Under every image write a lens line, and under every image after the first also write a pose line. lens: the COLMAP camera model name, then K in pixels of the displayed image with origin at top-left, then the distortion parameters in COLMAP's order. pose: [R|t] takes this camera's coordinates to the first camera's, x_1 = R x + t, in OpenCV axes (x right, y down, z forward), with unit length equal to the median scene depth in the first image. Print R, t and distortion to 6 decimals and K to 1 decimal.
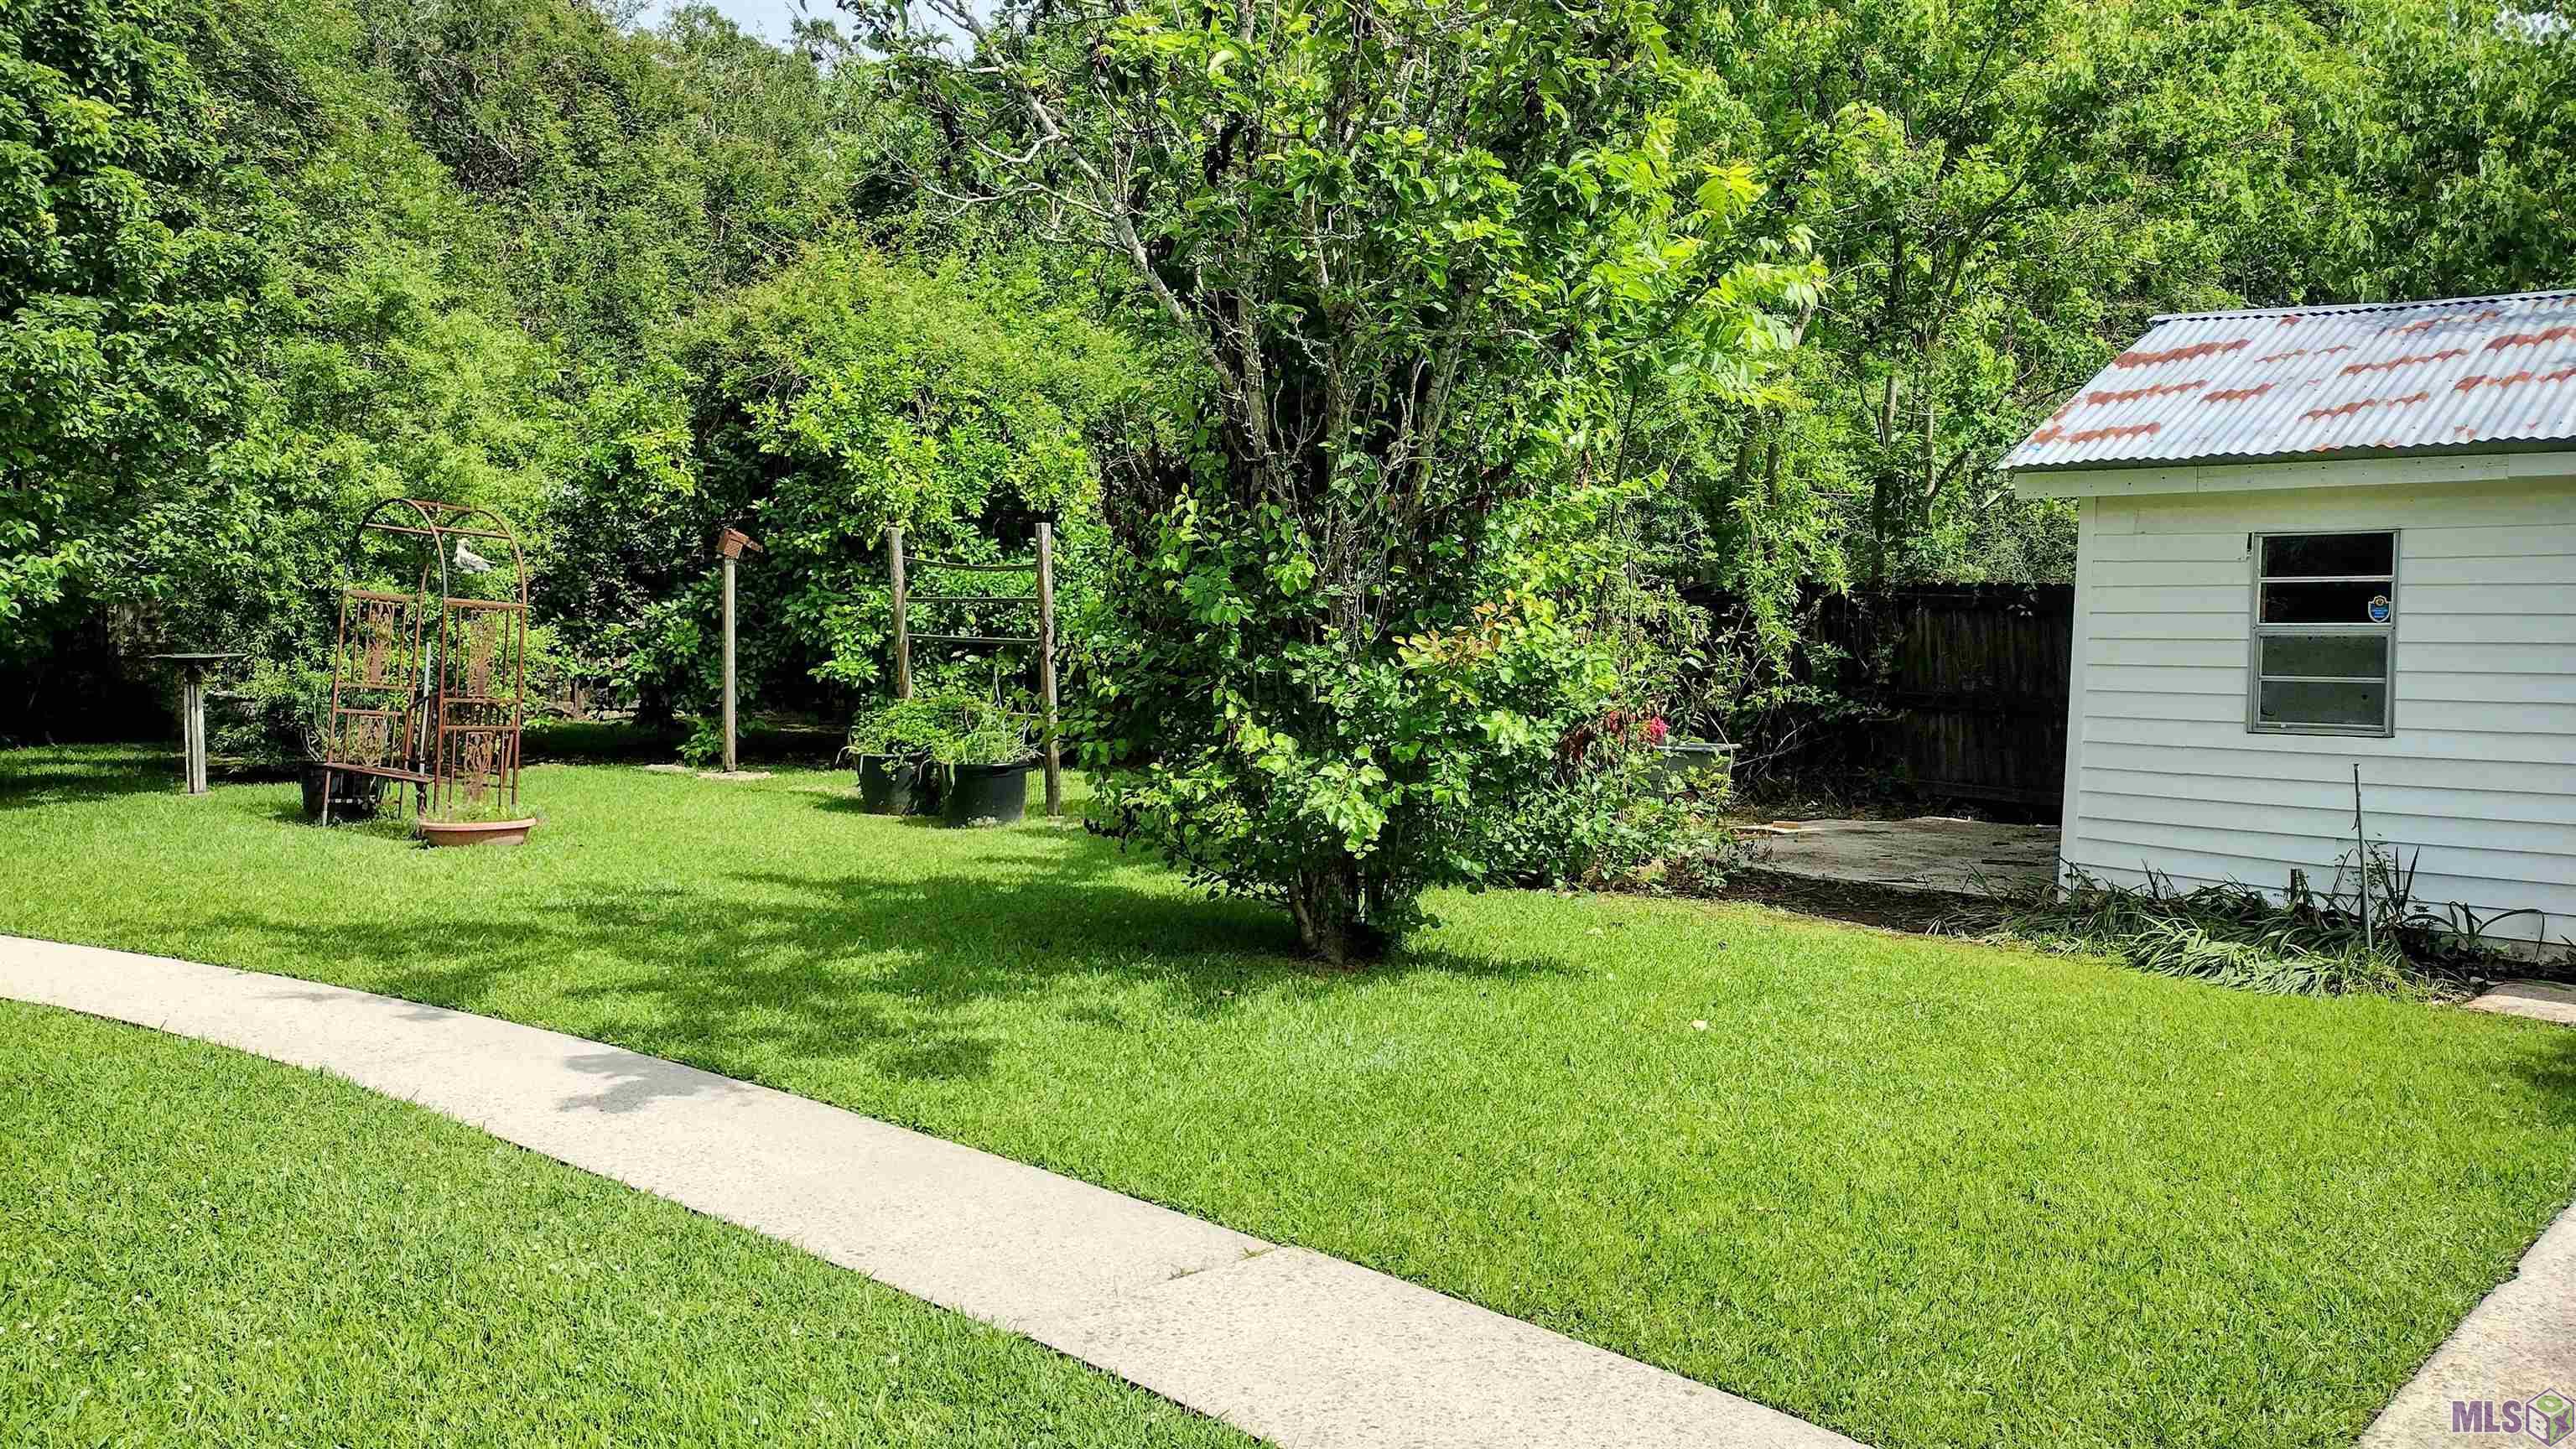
lens RADIAL K [[1928.7, 0, 1288.3], [0, 1928.7, 720.4], [0, 0, 1]] dist [0.094412, -0.150686]
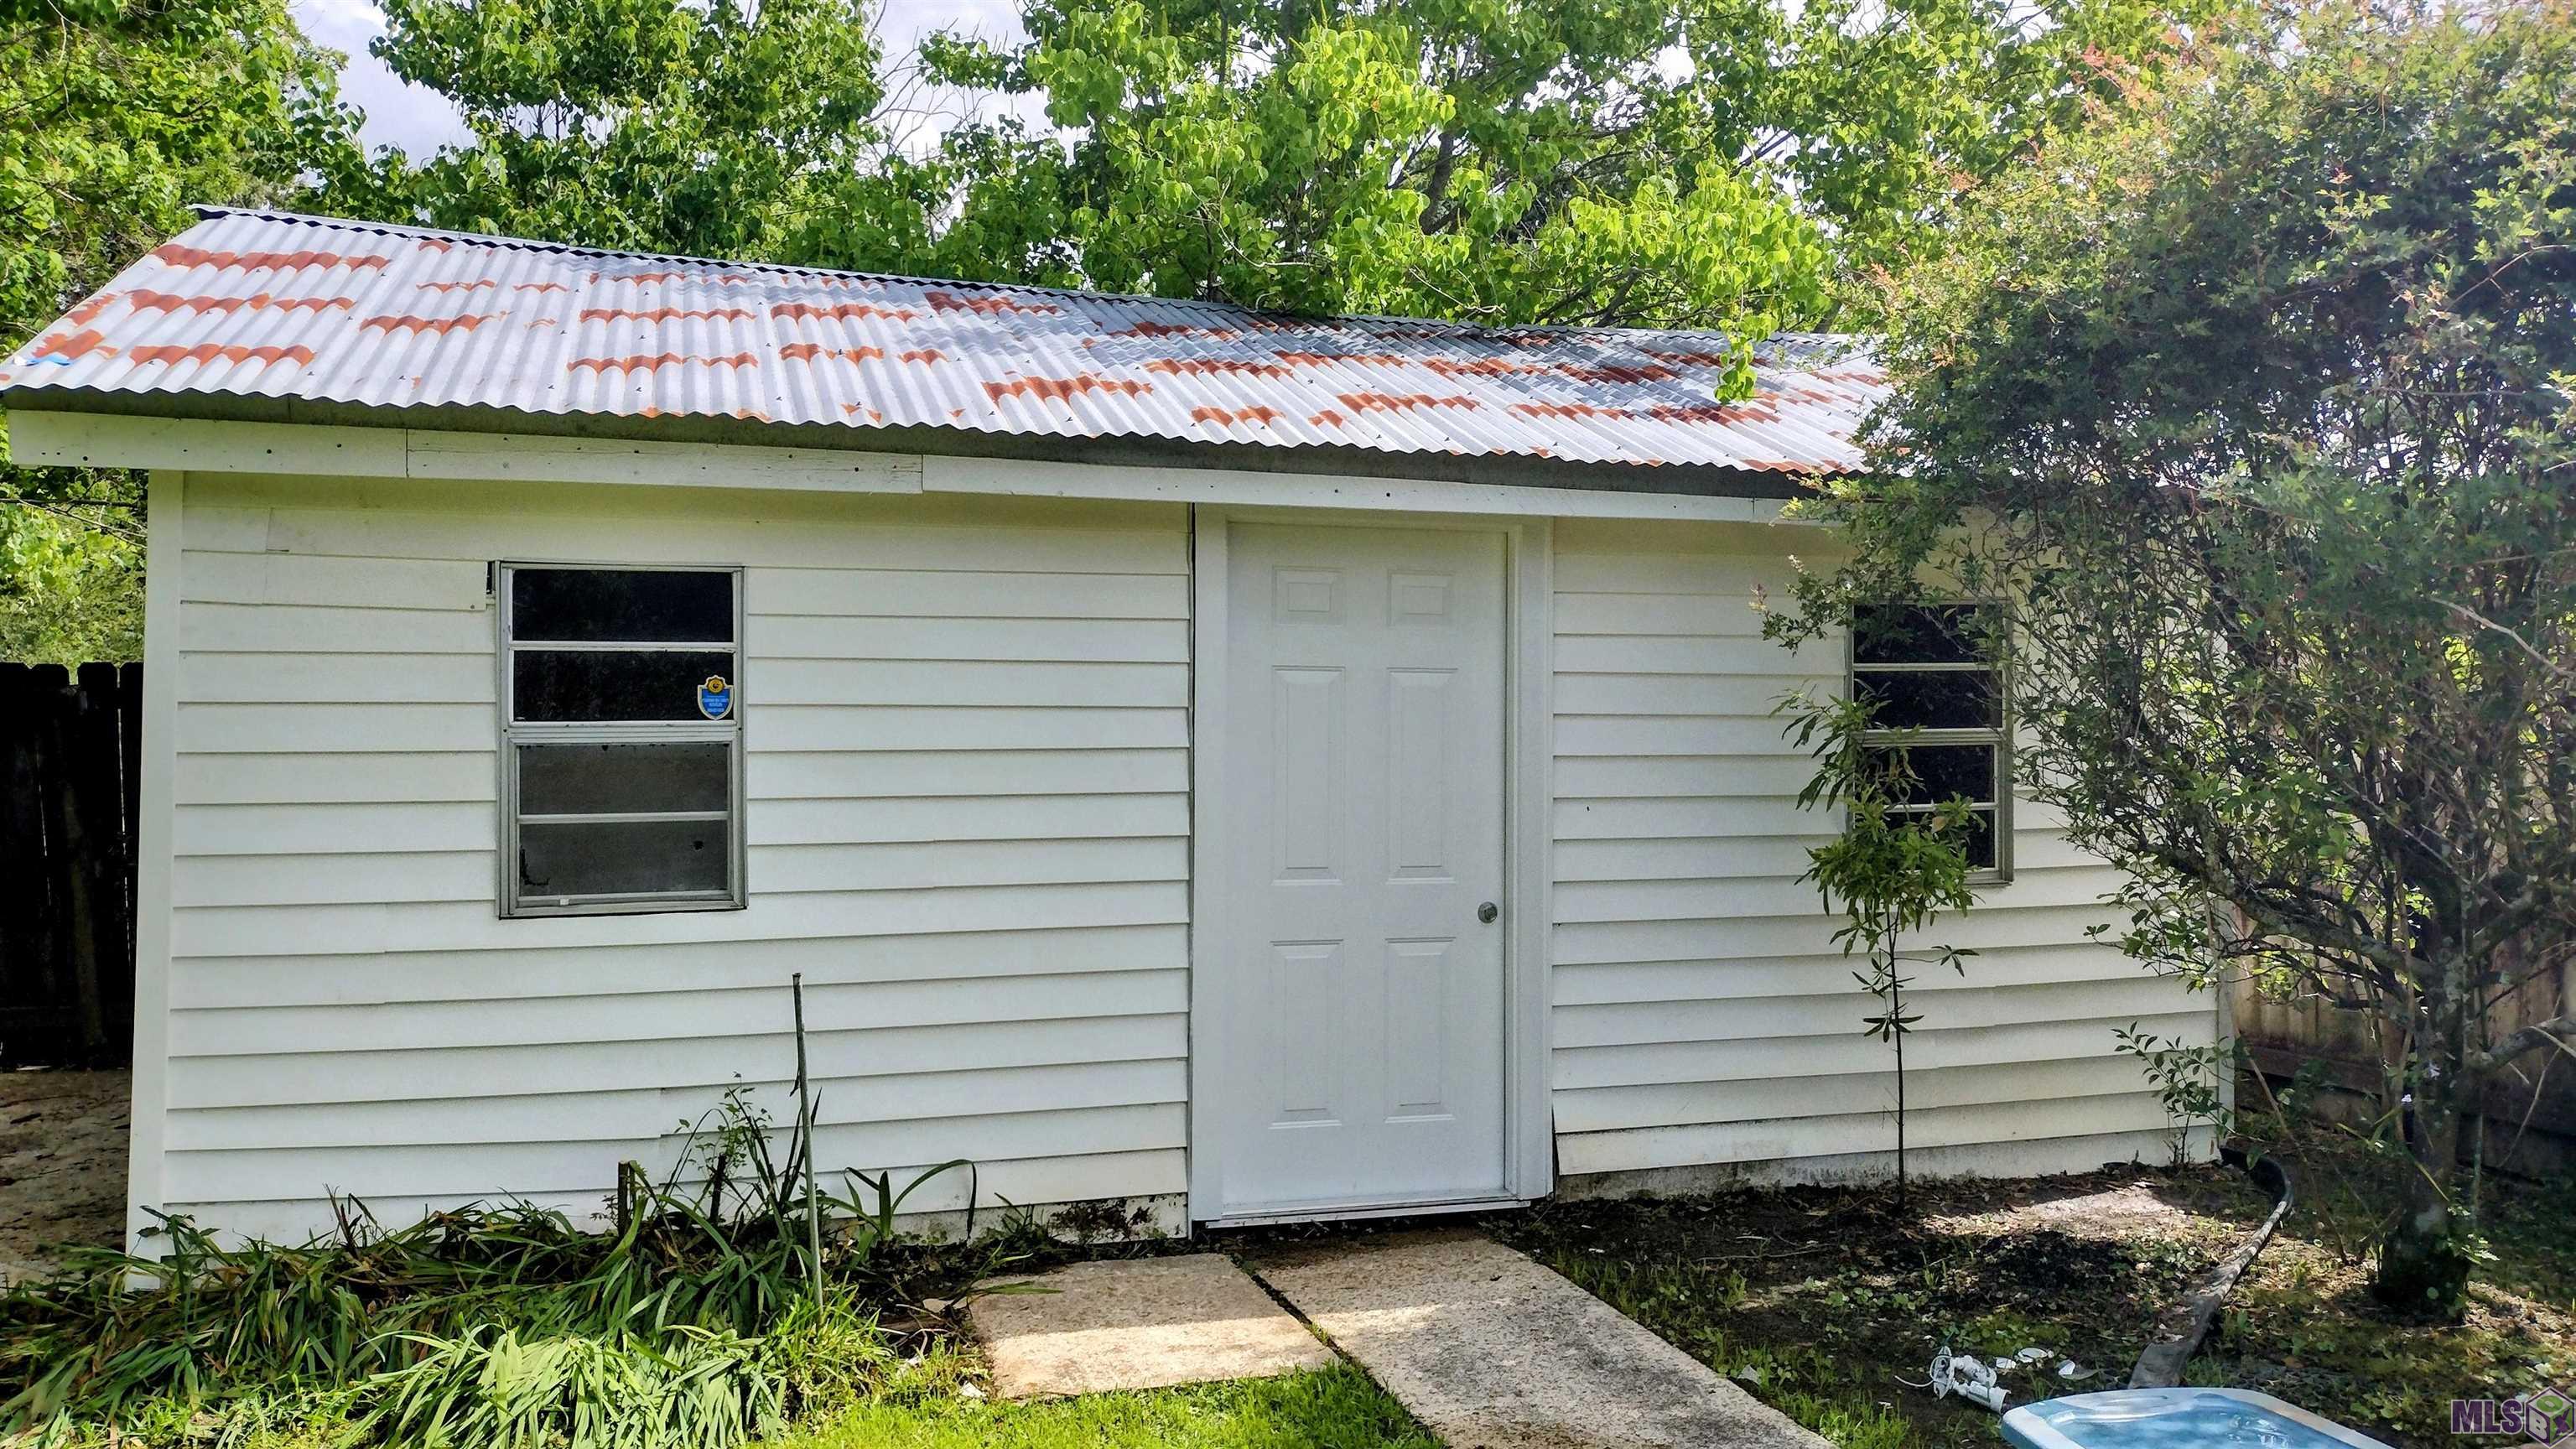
lens RADIAL K [[1928.7, 0, 1288.3], [0, 1928.7, 720.4], [0, 0, 1]] dist [0.094412, -0.150686]
pose [[0.508821, -0.003749, 0.860864, 0.129108], [0.049883, 0.998439, -0.025136, -0.025536], [-0.859426, 0.055733, 0.508214, 0.532323]]
